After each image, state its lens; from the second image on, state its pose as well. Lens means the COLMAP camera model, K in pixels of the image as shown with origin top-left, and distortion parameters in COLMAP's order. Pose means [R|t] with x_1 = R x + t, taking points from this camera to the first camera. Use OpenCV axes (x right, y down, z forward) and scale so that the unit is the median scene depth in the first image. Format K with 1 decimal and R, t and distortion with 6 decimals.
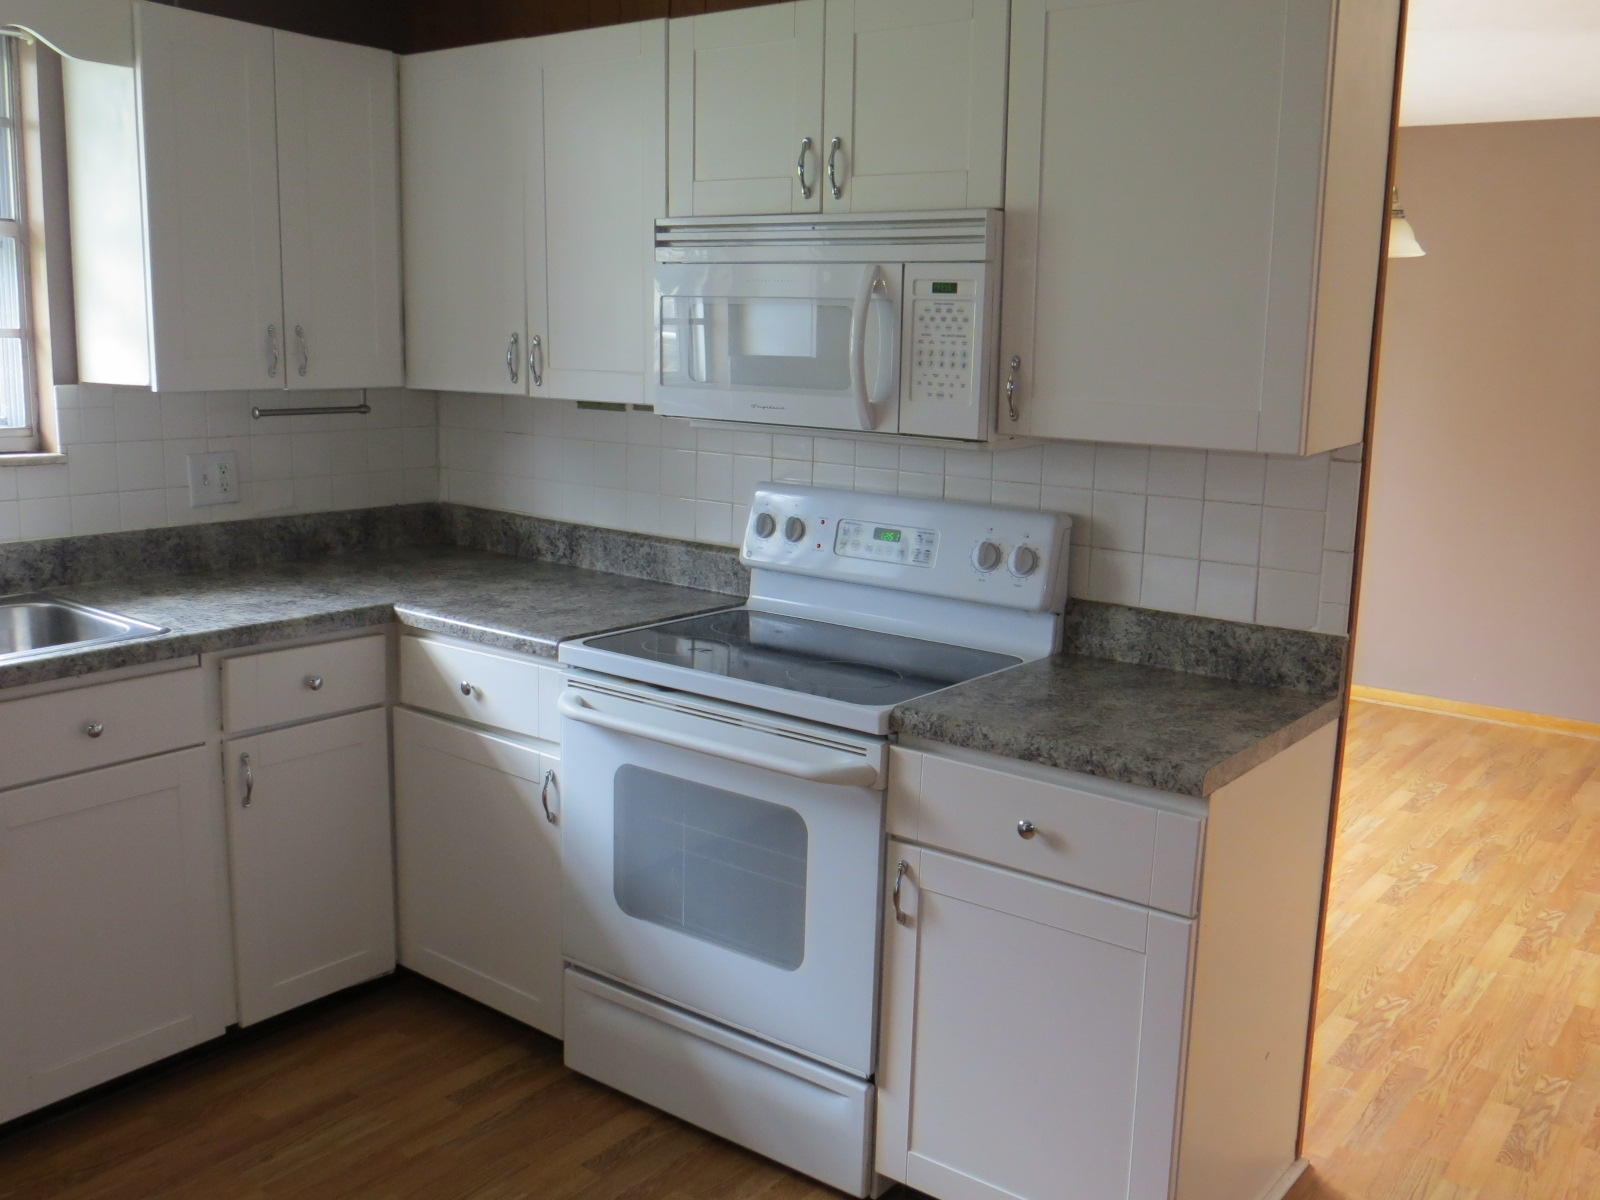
lens RADIAL K [[1484.7, 0, 801.7], [0, 1484.7, 596.6], [0, 0, 1]] dist [0.007947, 0.000000]
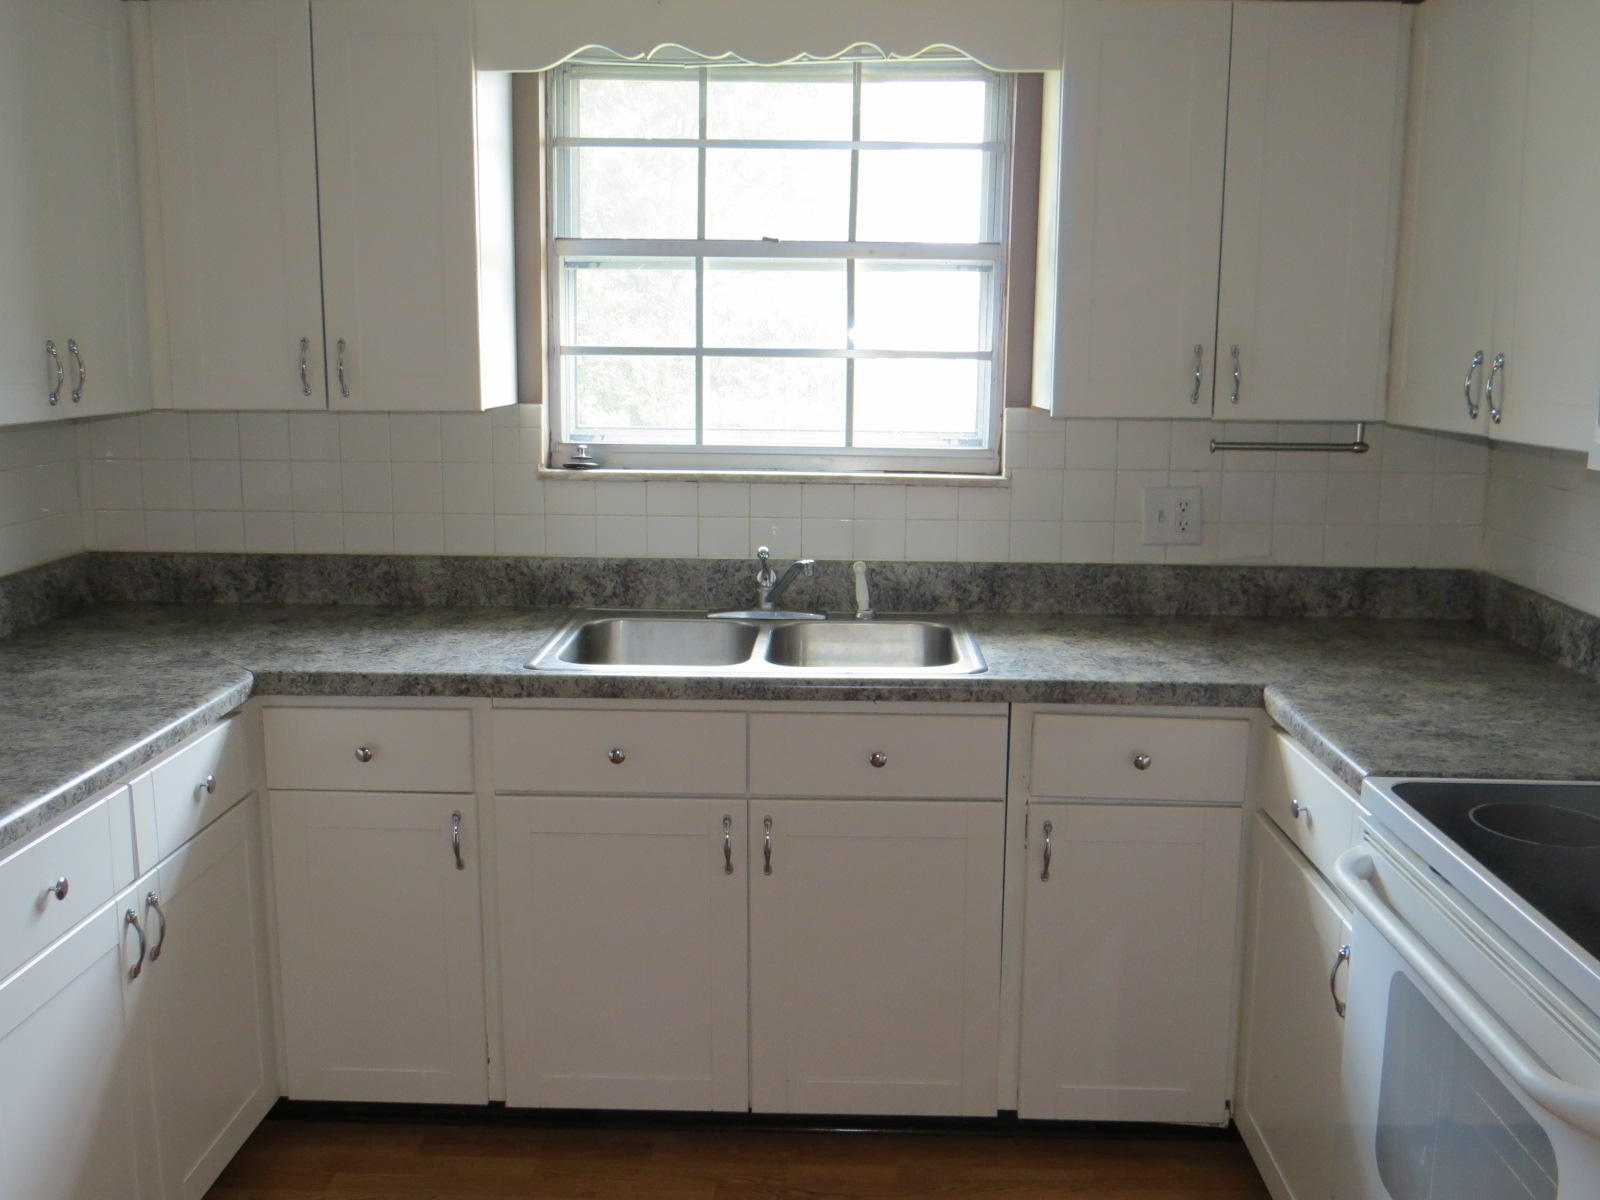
lens RADIAL K [[1484.7, 0, 802.5], [0, 1484.7, 602.8], [0, 0, 1]] dist [0.007947, 0.000000]
pose [[0.591293, 0.126826, -0.796422, 0.215439], [-0.140772, 0.988627, 0.052919, -0.047172], [0.794076, 0.080823, 0.602421, 0.307773]]
